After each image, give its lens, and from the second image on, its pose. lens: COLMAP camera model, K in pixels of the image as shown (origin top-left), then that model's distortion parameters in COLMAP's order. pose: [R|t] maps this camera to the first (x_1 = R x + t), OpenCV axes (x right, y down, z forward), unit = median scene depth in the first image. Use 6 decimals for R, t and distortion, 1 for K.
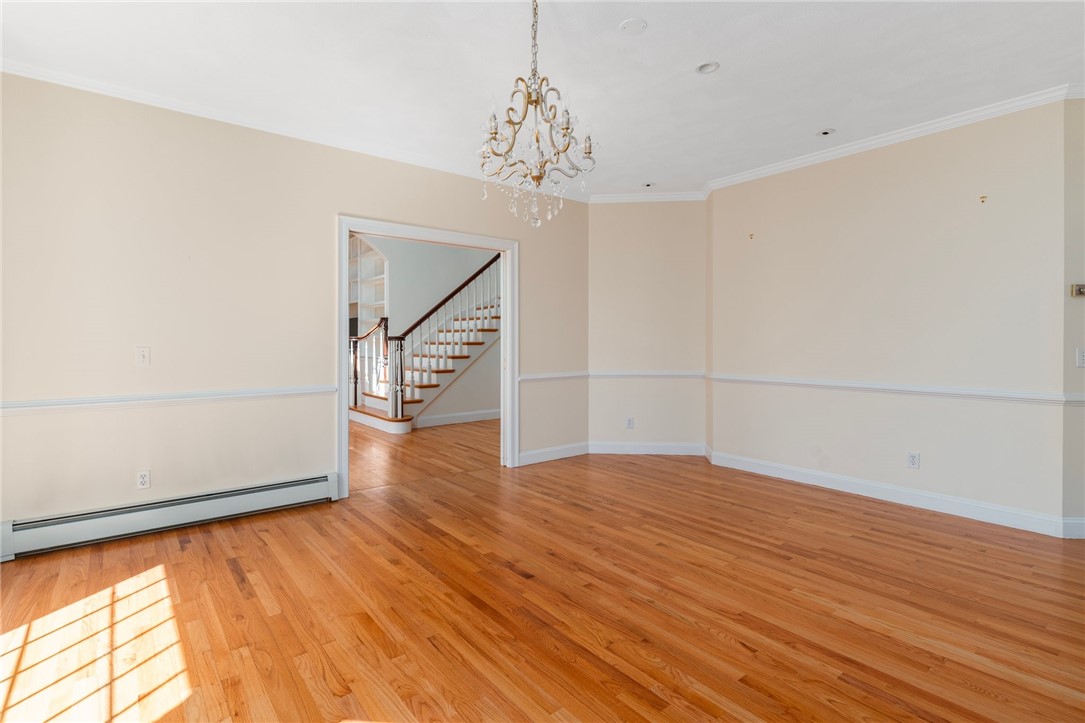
lens RADIAL K [[523.5, 0, 534.7], [0, 523.5, 354.0], [0, 0, 1]] dist [0.002017, 0.001194]
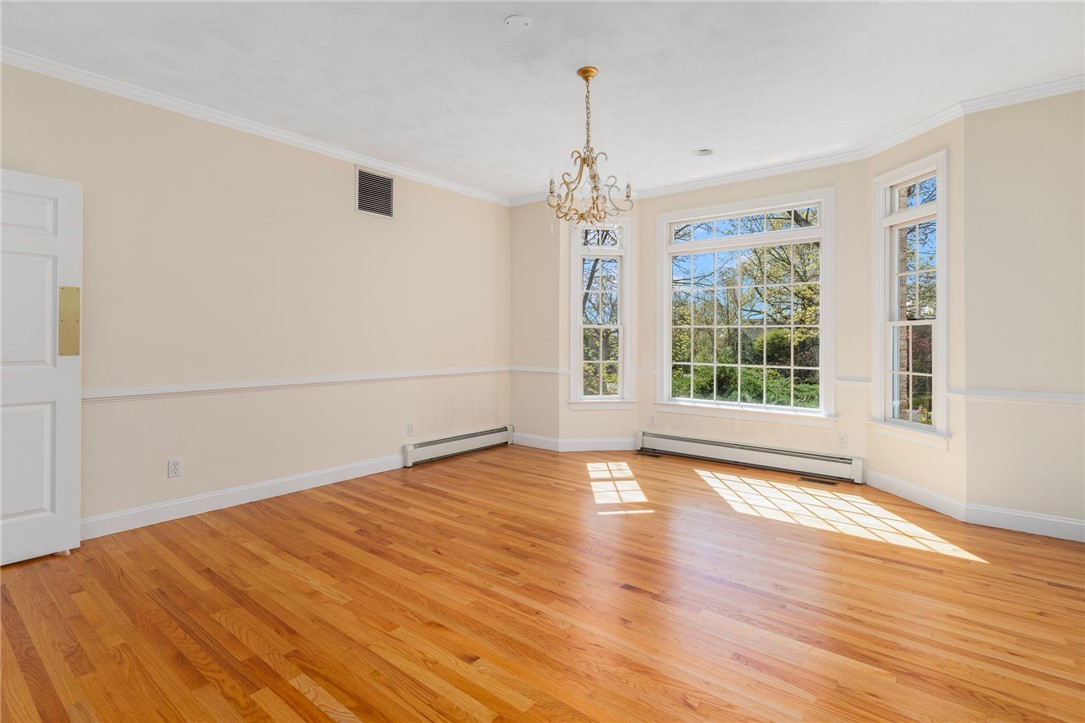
lens RADIAL K [[523.5, 0, 543.7], [0, 523.5, 337.4], [0, 0, 1]] dist [0.002017, 0.001194]
pose [[-0.974698, -0.000170, -0.223527, 0.309431], [-0.007743, 0.999425, 0.033003, -0.047278], [0.223392, 0.033899, -0.974139, 1.690656]]
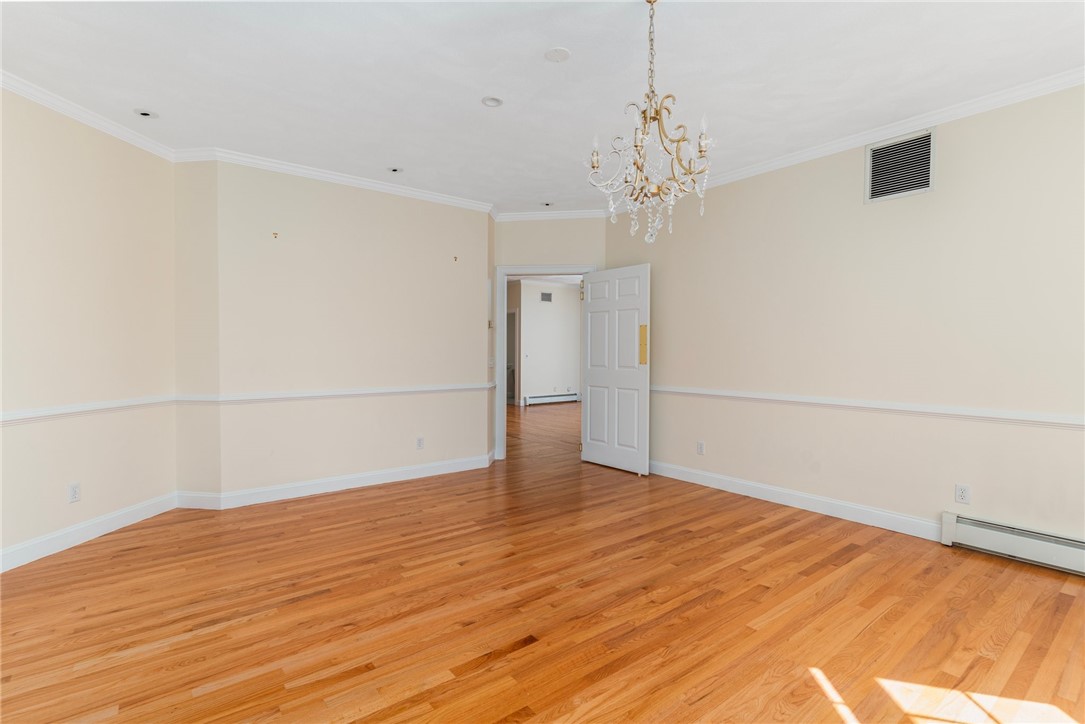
lens RADIAL K [[523.5, 0, 538.4], [0, 523.5, 358.2], [0, 0, 1]] dist [0.002017, 0.001194]
pose [[0.001661, -0.011427, 0.999933, -0.746378], [0.027310, 0.999562, 0.011377, -0.020624], [-0.999626, 0.027289, 0.001972, 0.883183]]
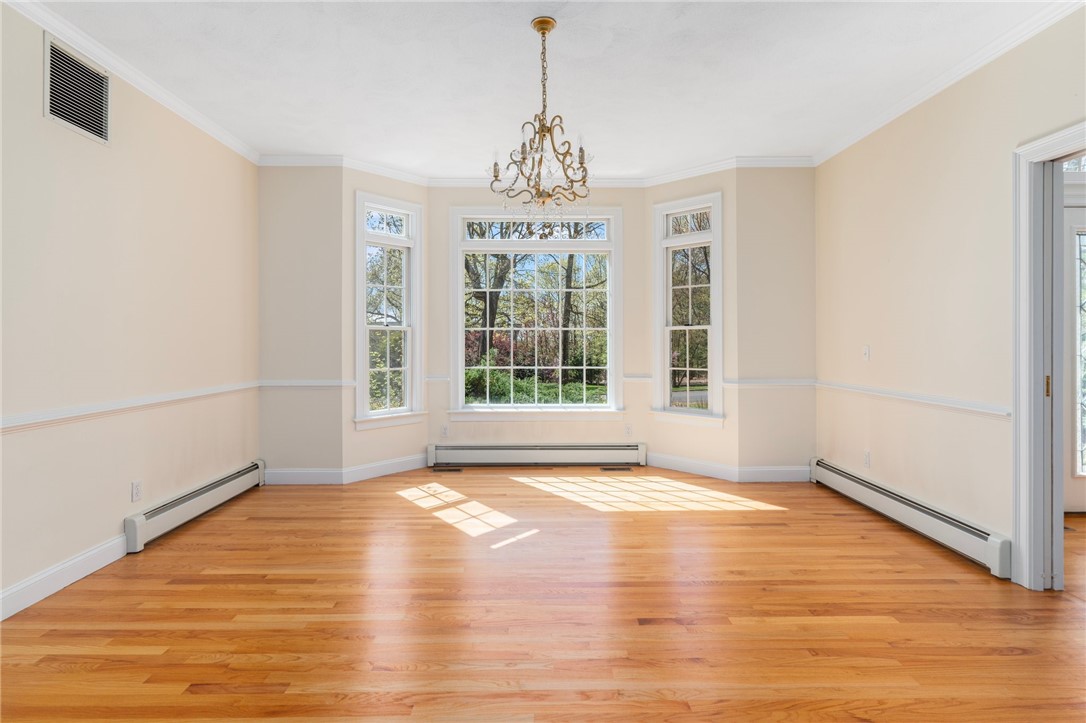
lens RADIAL K [[524.0, 0, 532.1], [0, 524.0, 337.0], [0, 0, 1]] dist [0.002017, 0.001194]
pose [[-0.614398, -0.002240, -0.788993, 0.681519], [-0.022387, 0.999643, 0.014594, -0.031197], [0.788679, 0.026630, -0.614229, 1.231309]]
